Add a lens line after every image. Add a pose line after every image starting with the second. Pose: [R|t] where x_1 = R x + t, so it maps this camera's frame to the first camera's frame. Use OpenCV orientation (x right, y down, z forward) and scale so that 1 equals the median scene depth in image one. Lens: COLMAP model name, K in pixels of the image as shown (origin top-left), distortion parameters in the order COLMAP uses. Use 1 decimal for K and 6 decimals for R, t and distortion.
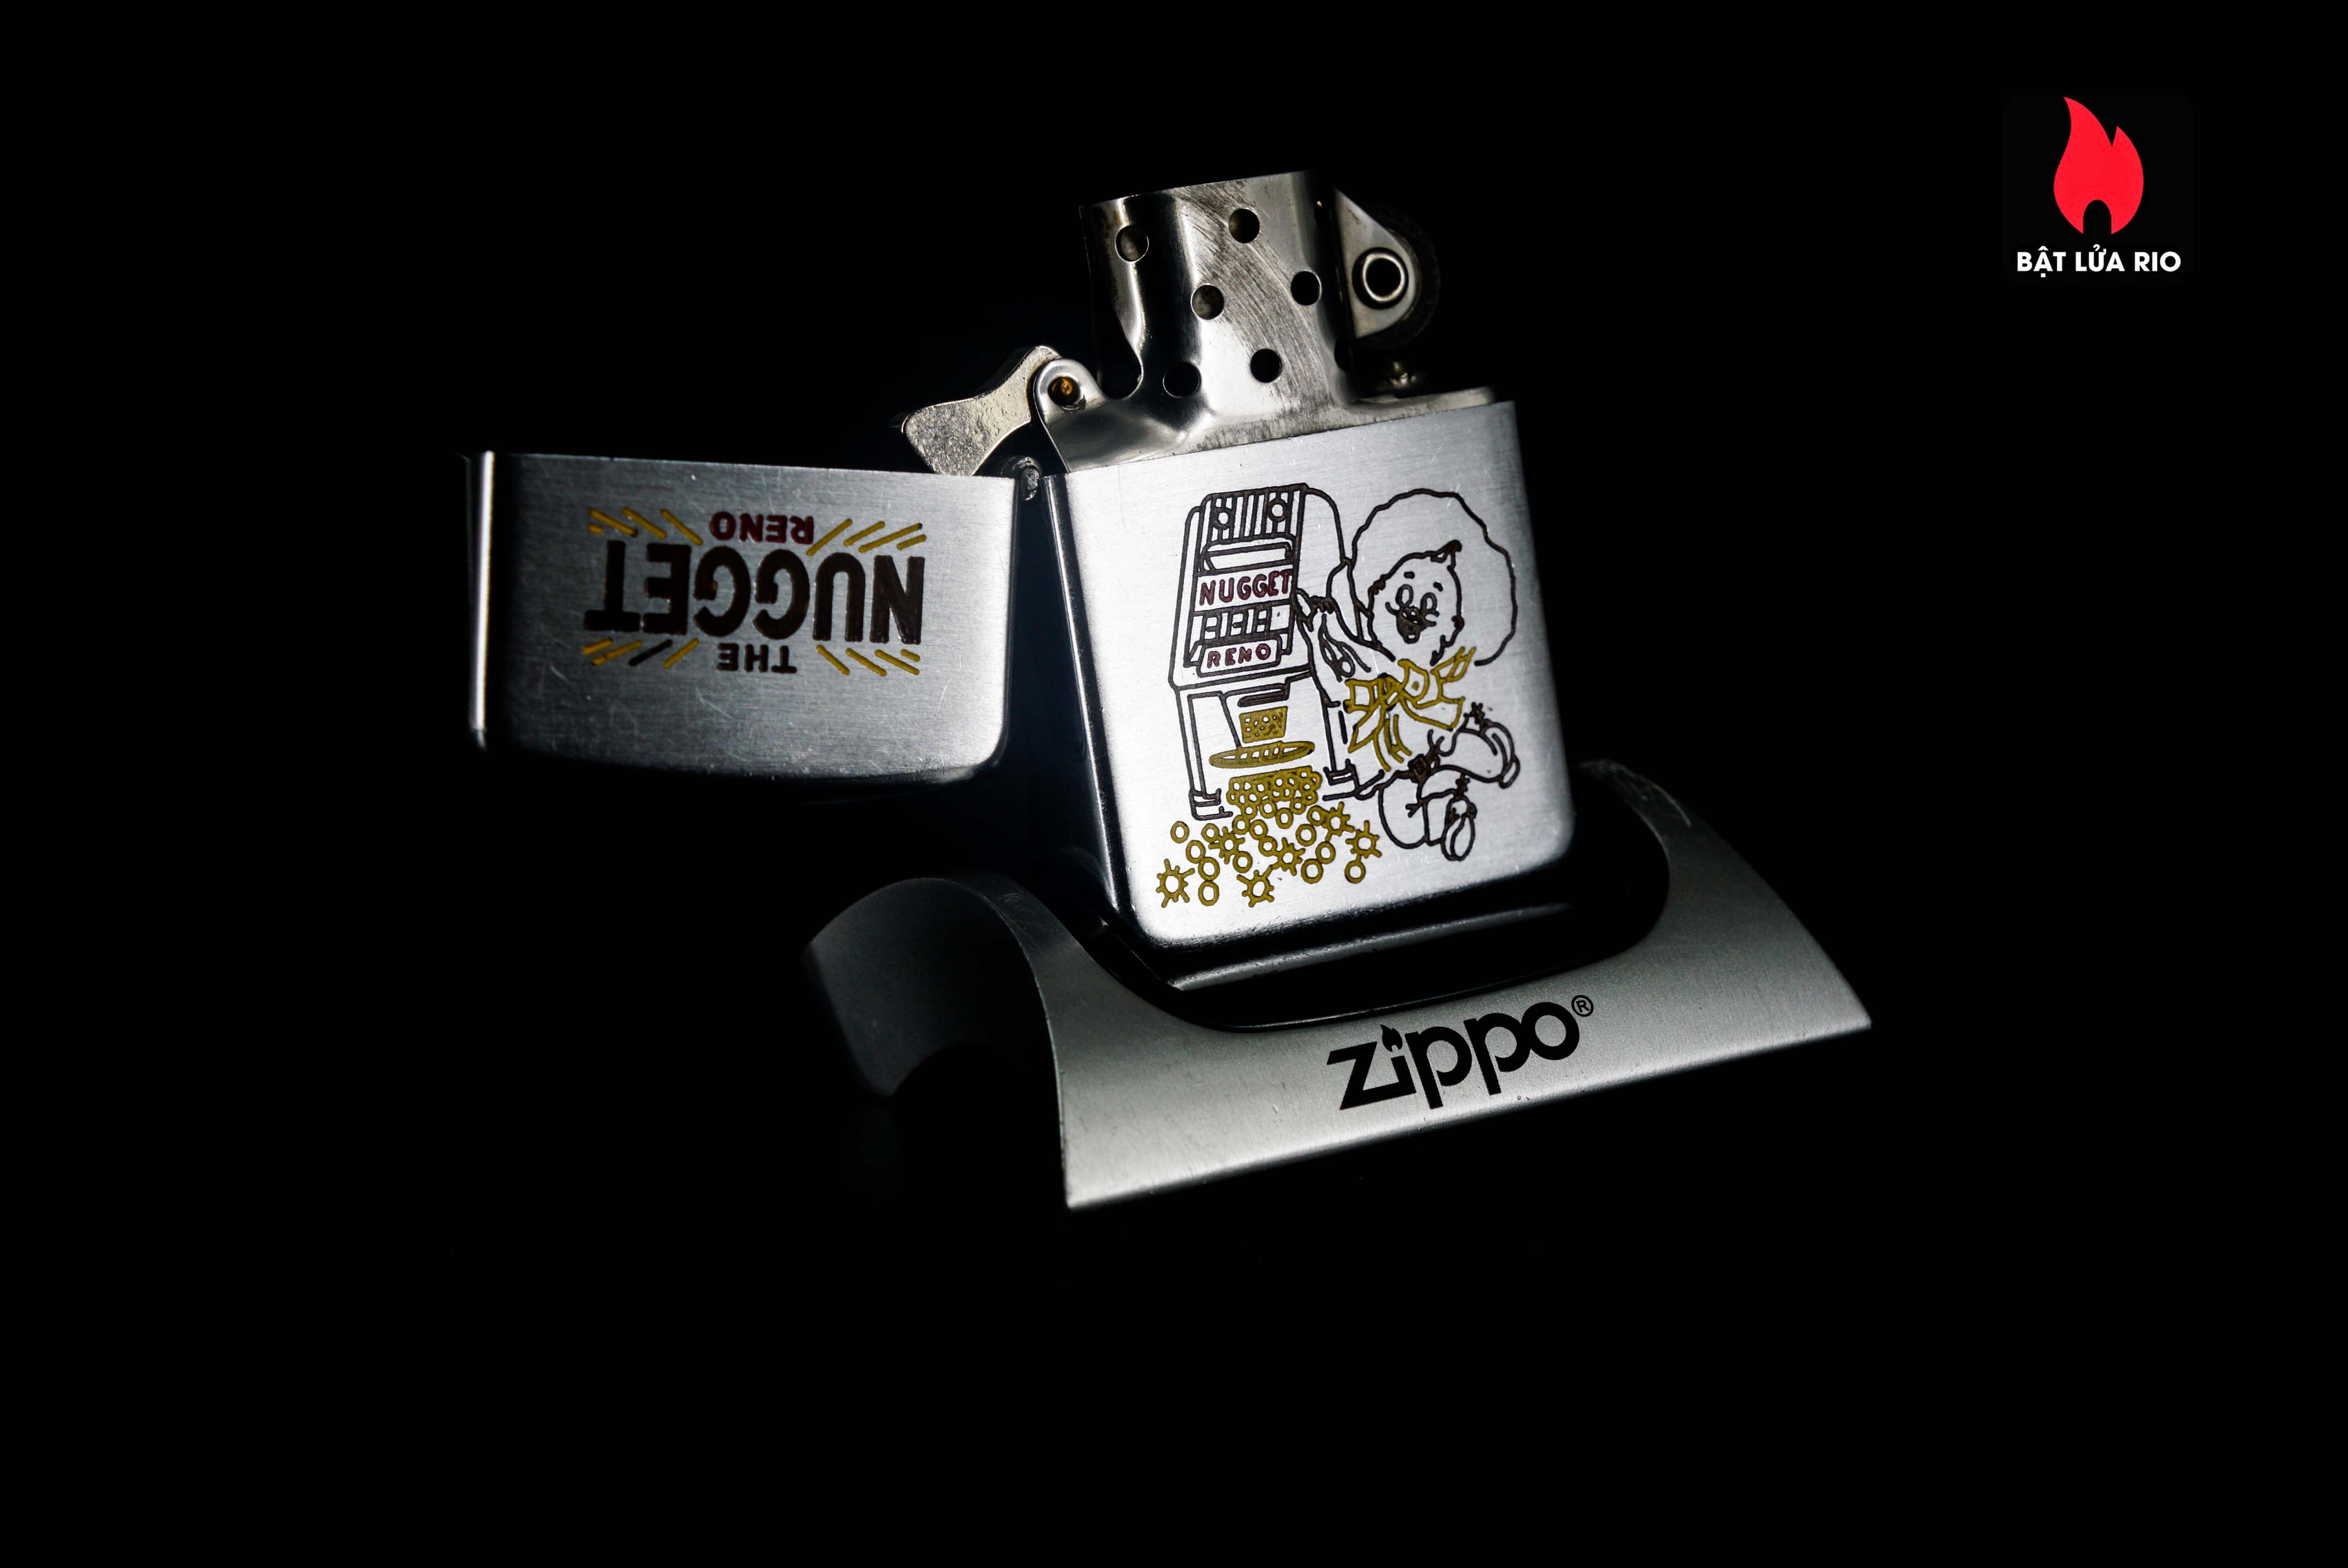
lens RADIAL K [[4700.3, 0, 1243.0], [0, 4700.3, 798.8], [0, 0, 1]] dist [0.142201, 0.000000]
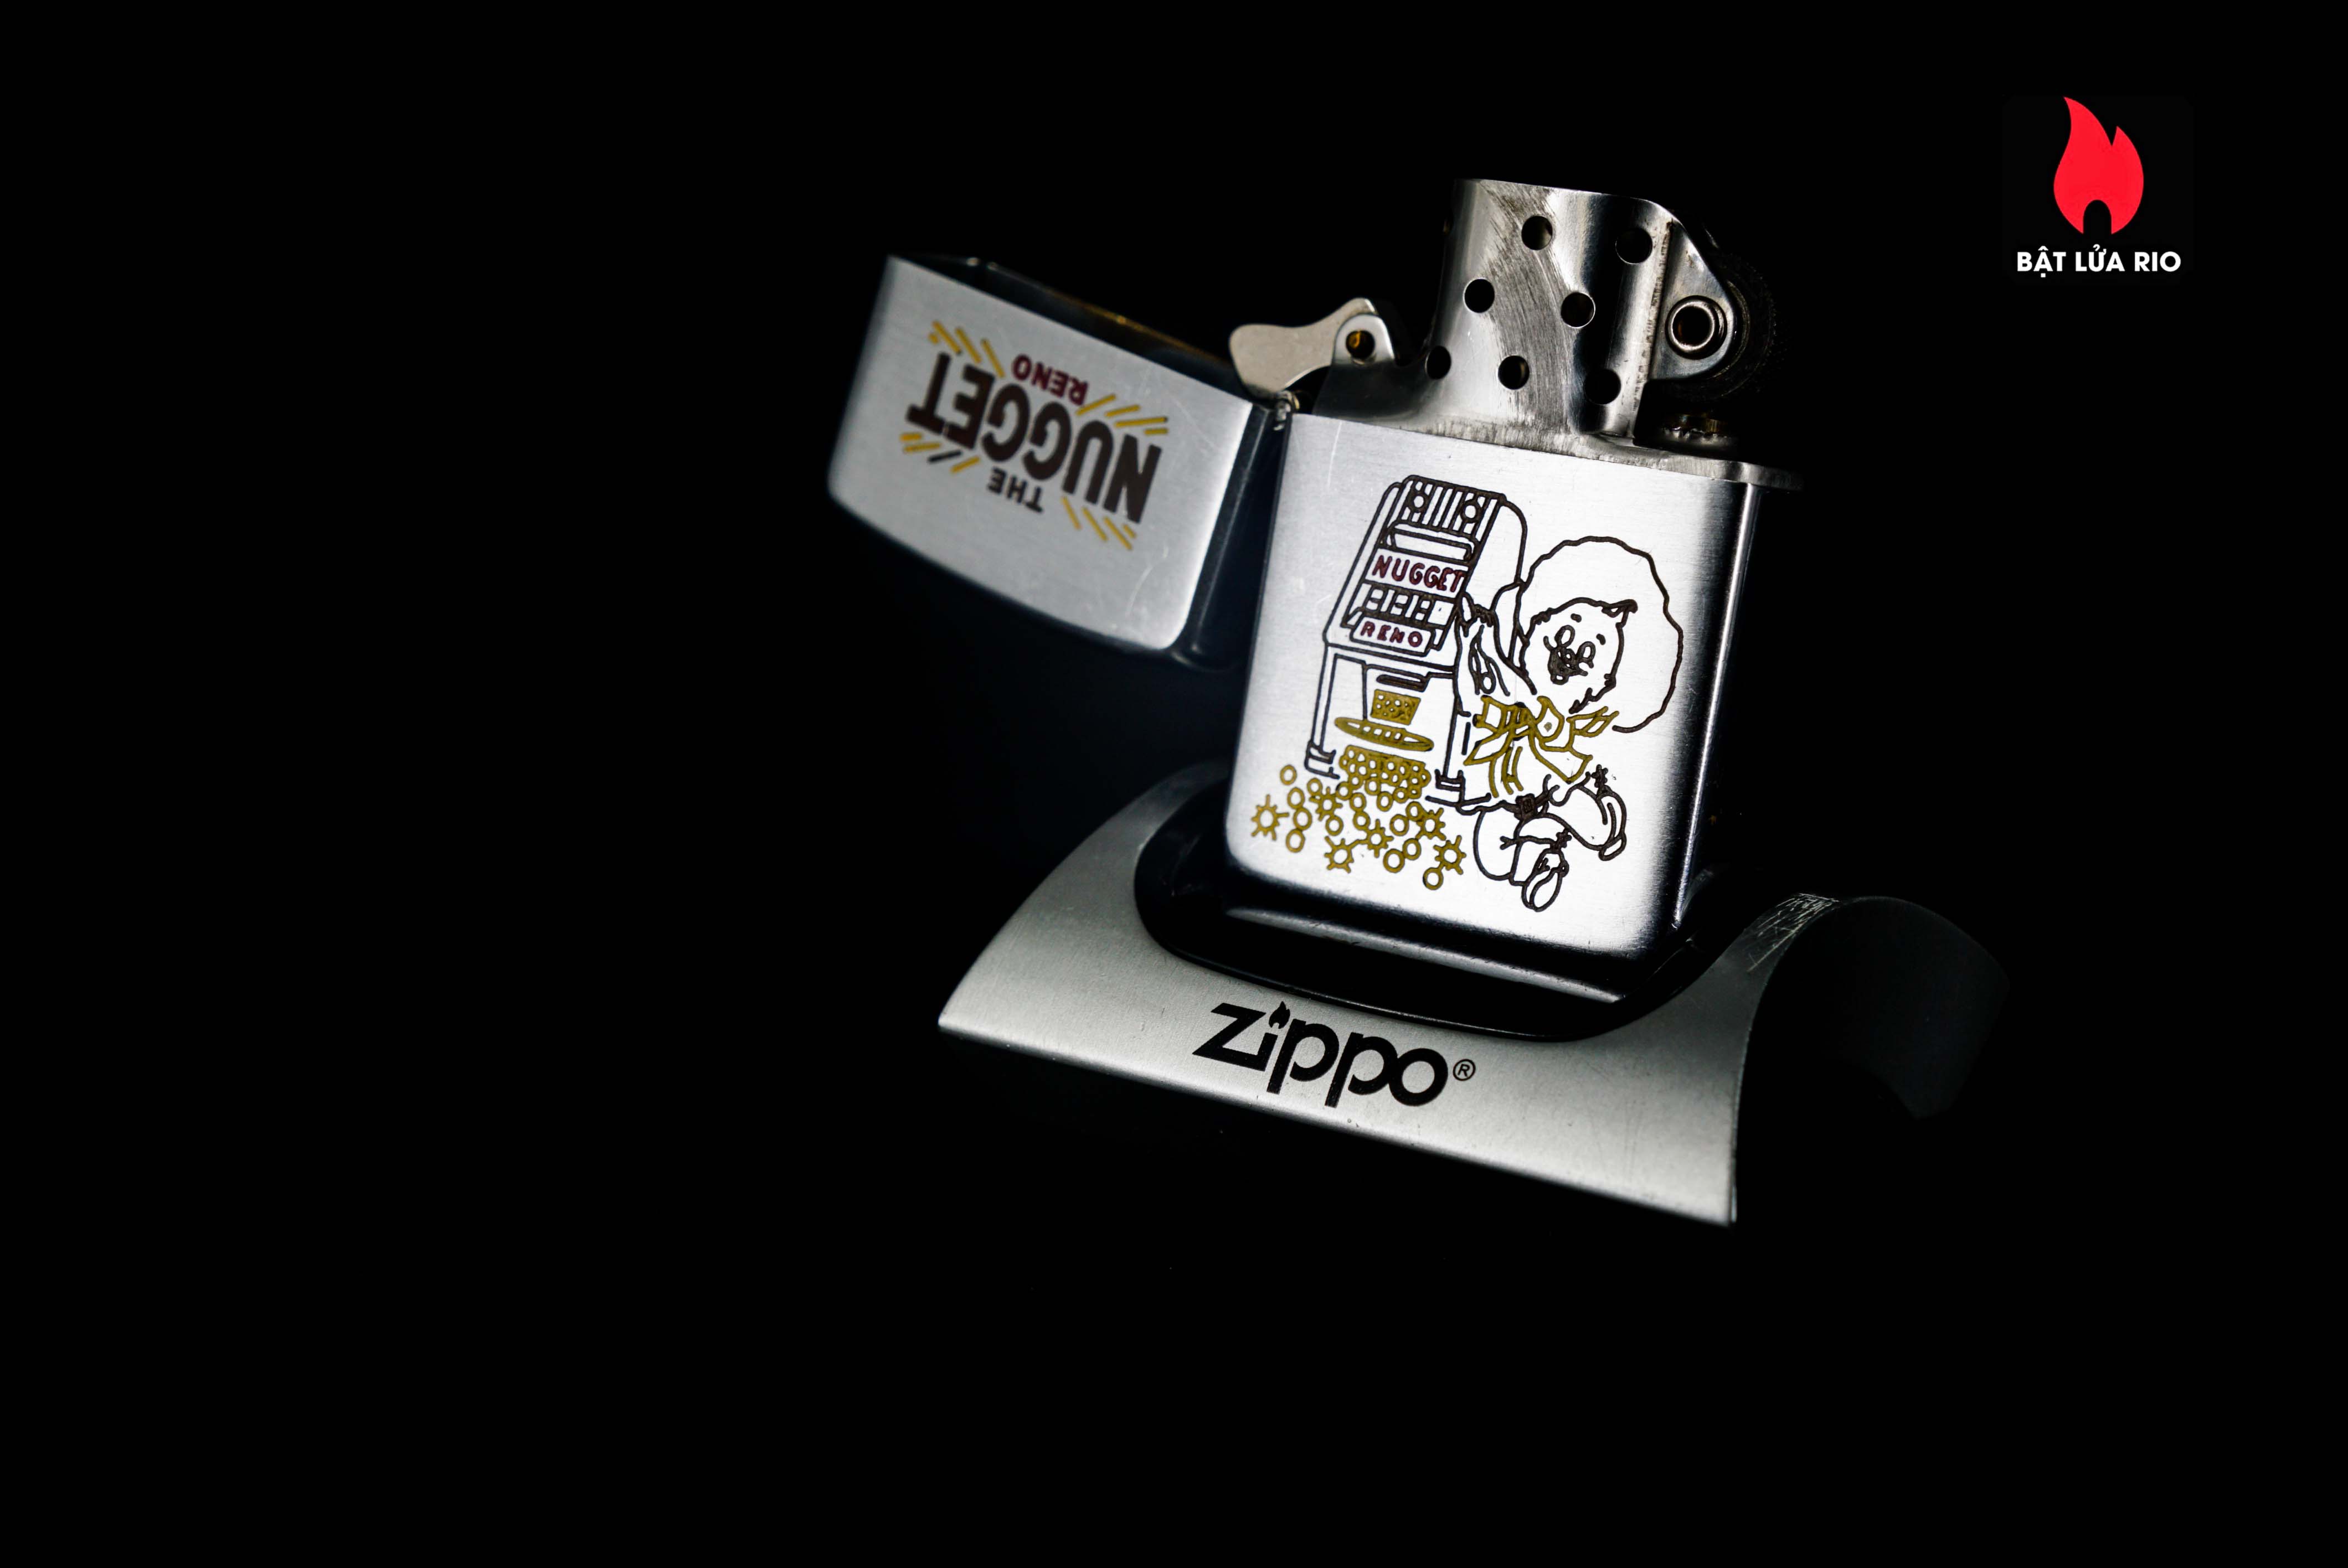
lens RADIAL K [[4700.3, 0, 1052.3], [0, 4700.3, 757.1], [0, 0, 1]] dist [0.142201, 0.000000]
pose [[0.504076, 0.304514, -0.808195, 0.792948], [-0.303924, 0.938467, 0.164040, -0.150081], [0.808417, 0.162941, 0.565608, 0.365554]]
